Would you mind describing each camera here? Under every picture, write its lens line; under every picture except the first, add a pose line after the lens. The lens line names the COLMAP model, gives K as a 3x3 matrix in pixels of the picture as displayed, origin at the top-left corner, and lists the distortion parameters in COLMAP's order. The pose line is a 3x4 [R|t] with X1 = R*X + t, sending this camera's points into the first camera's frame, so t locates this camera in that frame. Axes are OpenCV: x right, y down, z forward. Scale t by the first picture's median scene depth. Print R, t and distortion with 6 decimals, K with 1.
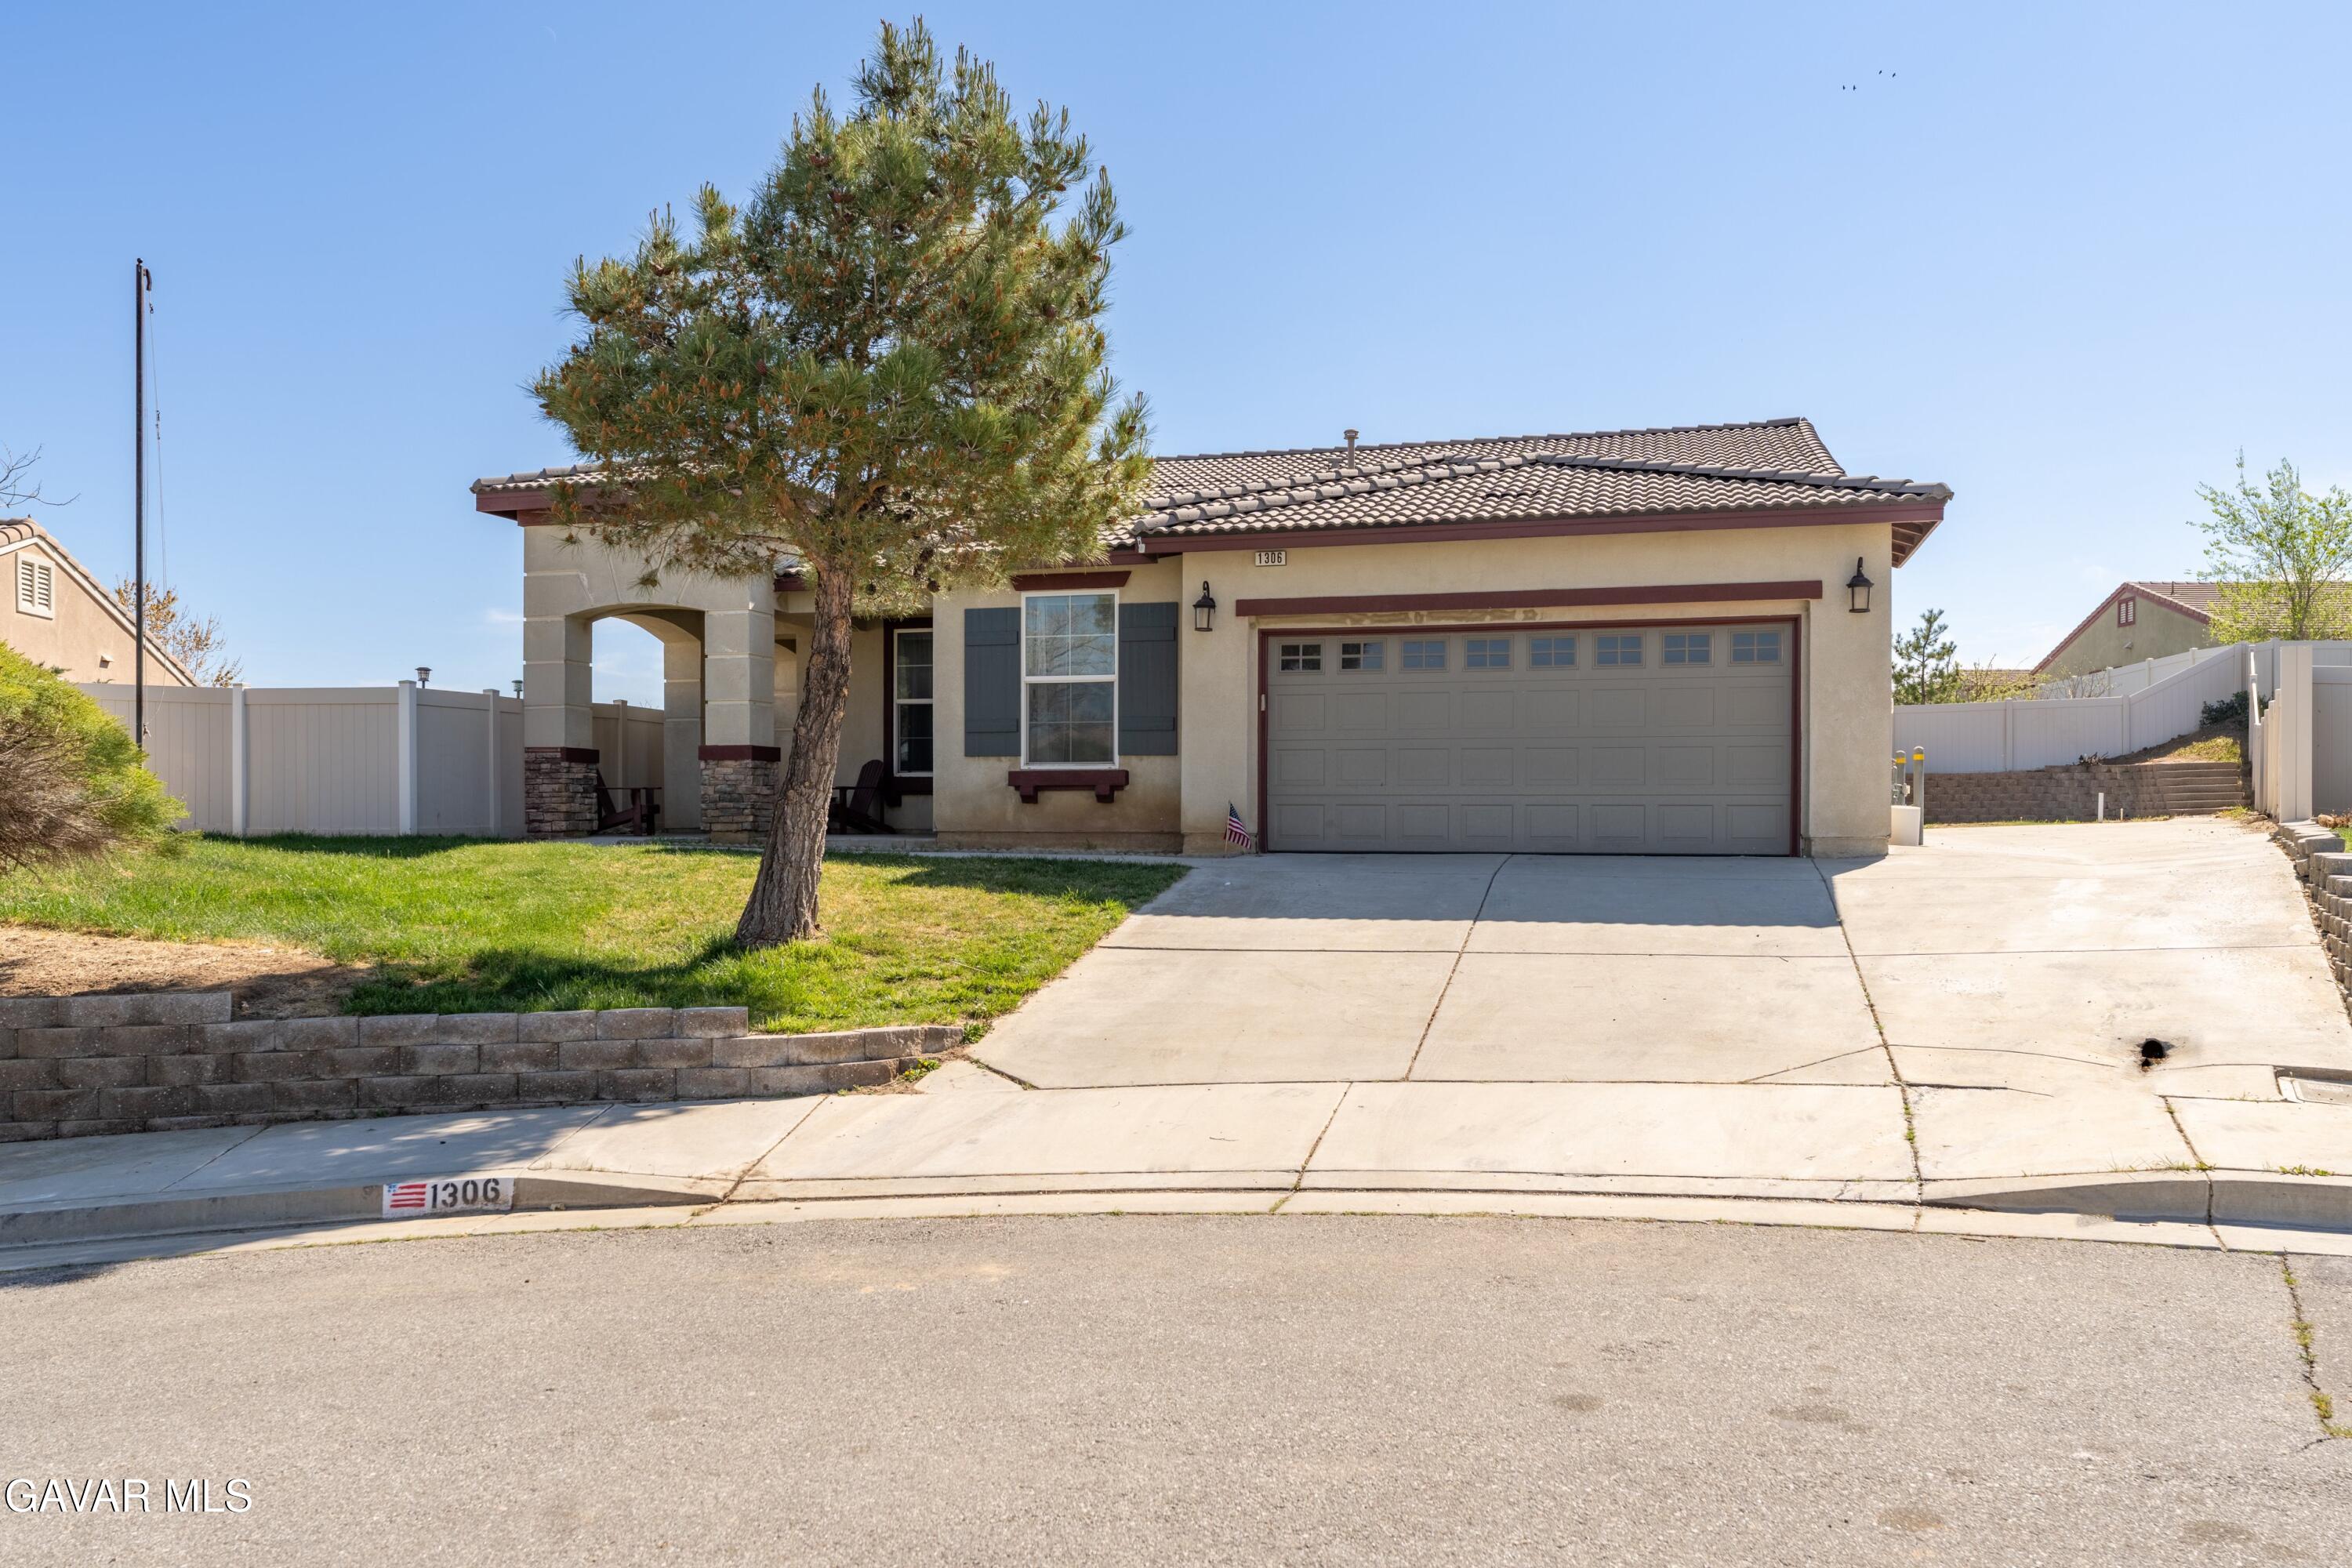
lens RADIAL K [[1724.0, 0, 1176.9], [0, 1724.0, 835.7], [0, 0, 1]] dist [0.000560, -0.000648]
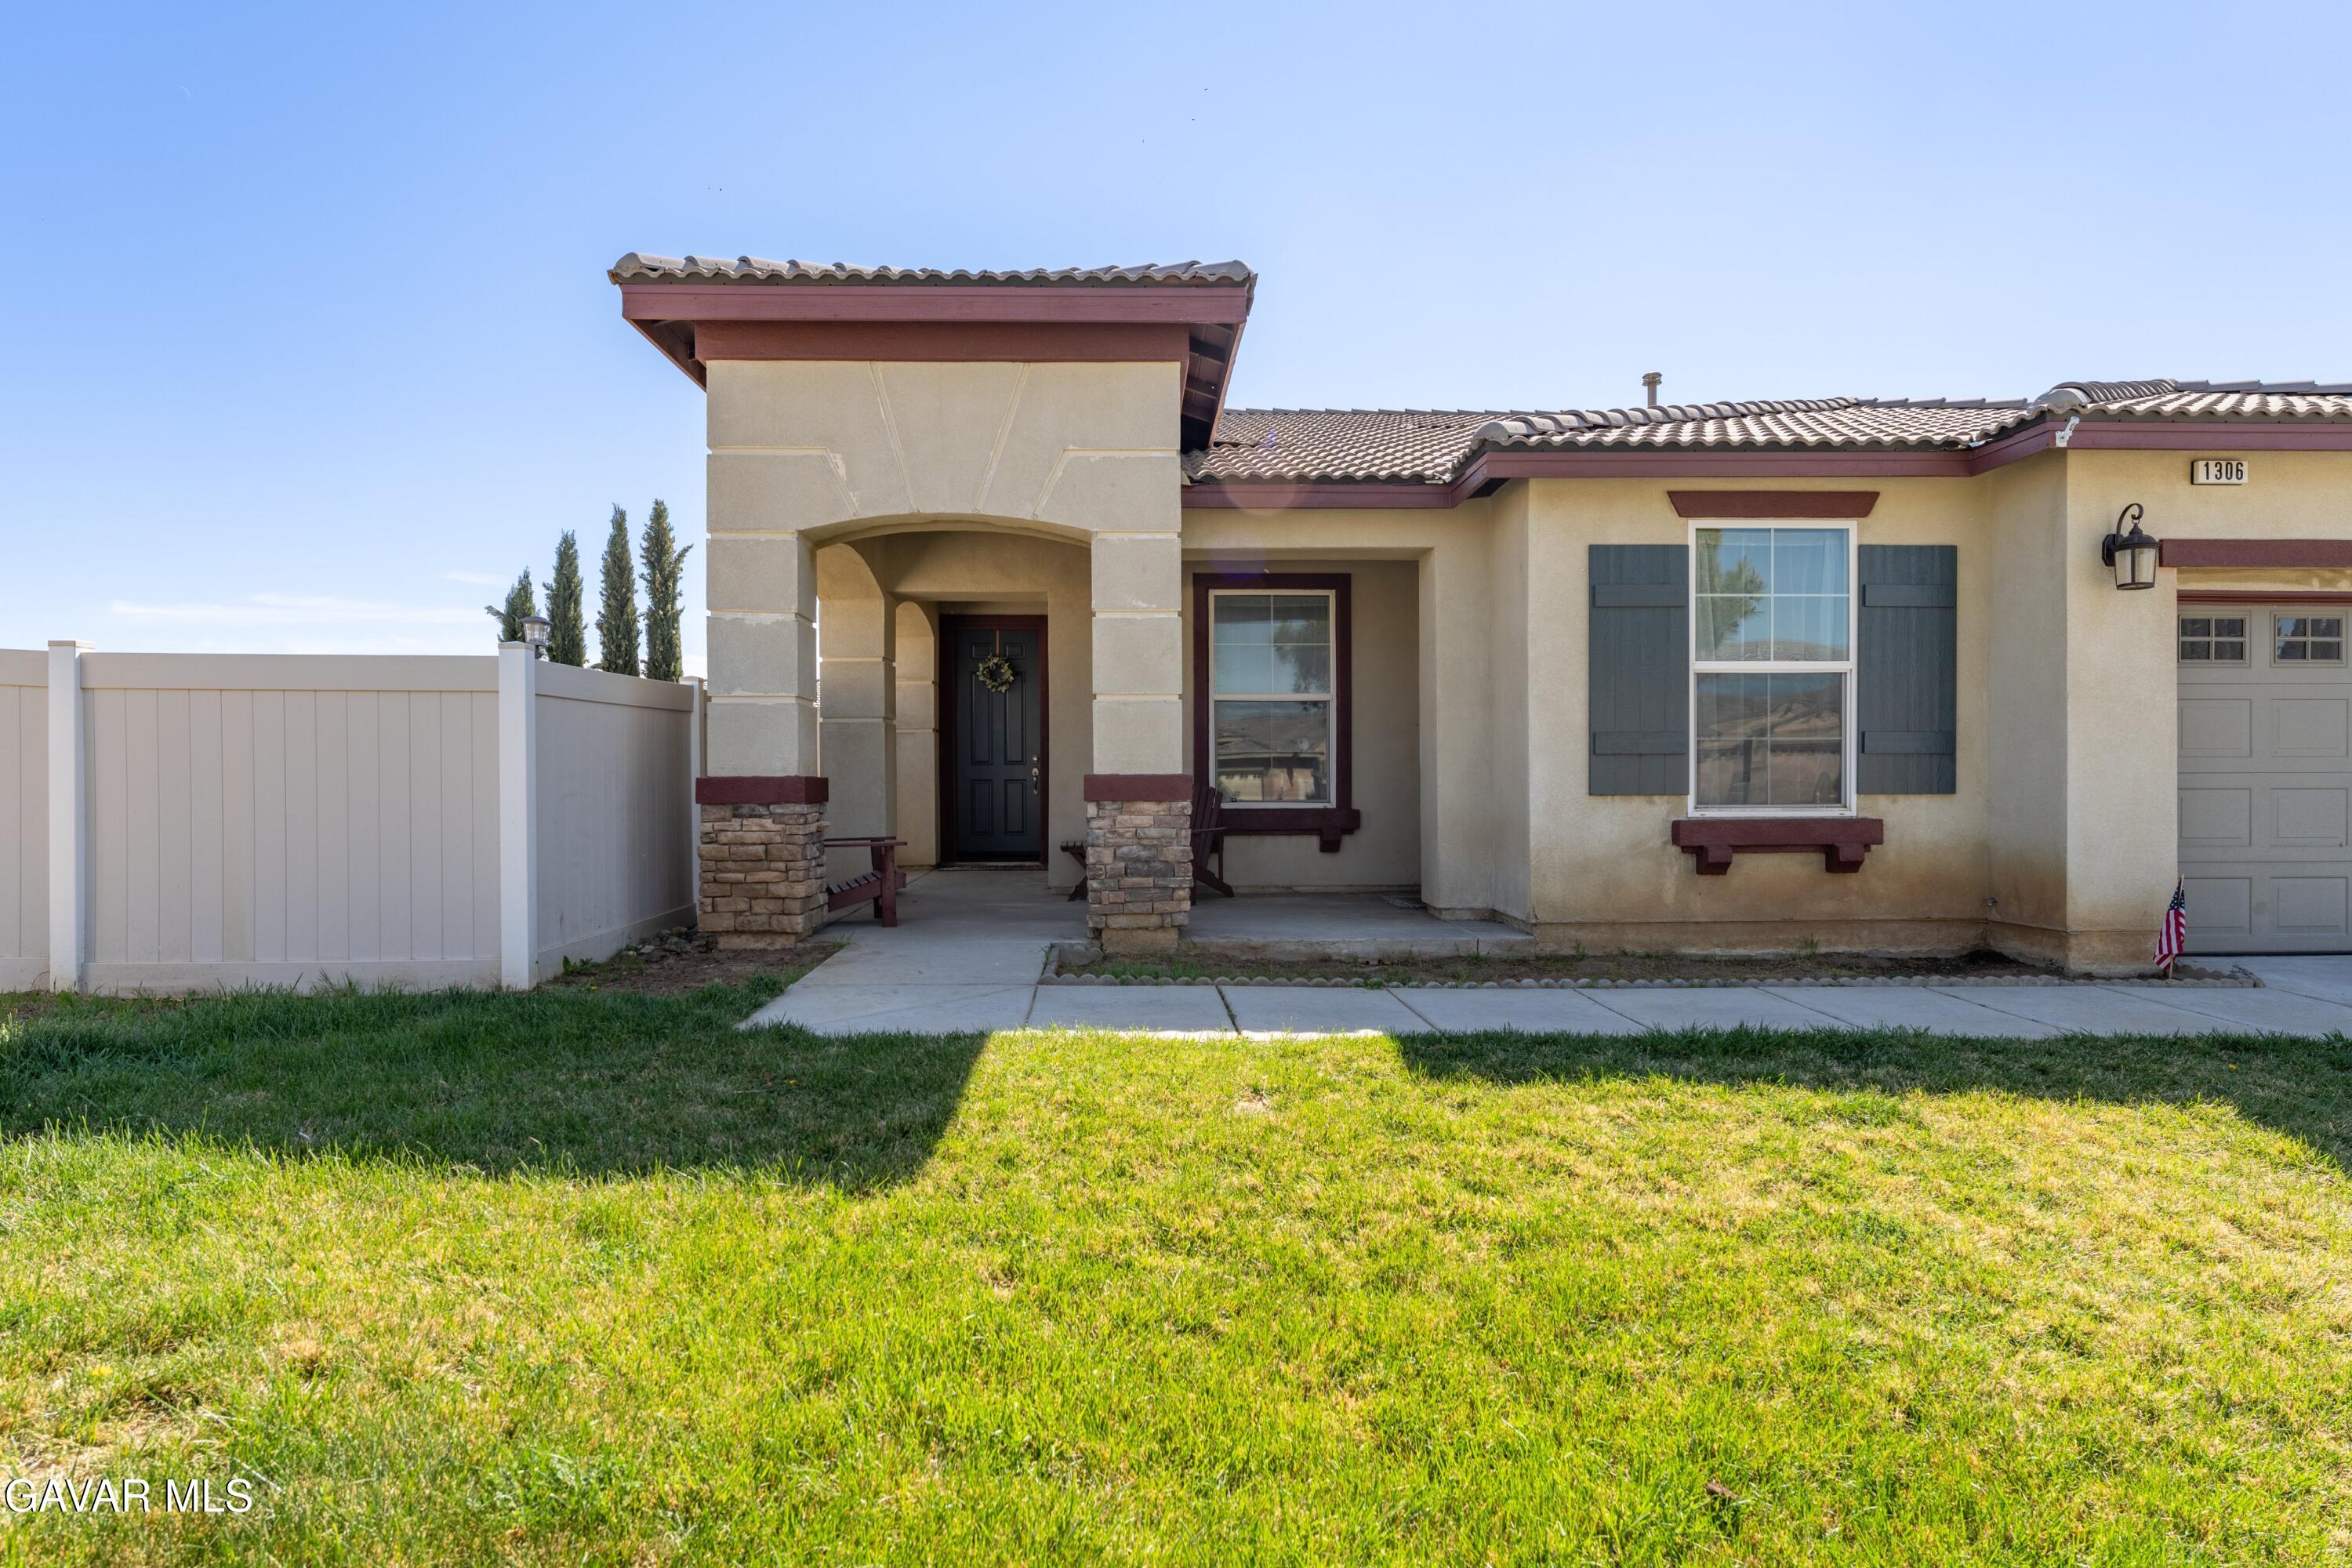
lens RADIAL K [[1283.0, 0, 1176.0], [0, 1283.0, 784.0], [0, 0, 1]] dist [-0.000115, -0.000034]
pose [[0.952159, -0.007512, 0.305512, -0.402546], [0.010014, 0.999928, -0.006620, -0.049792], [-0.305440, 0.009363, 0.952165, 0.644987]]
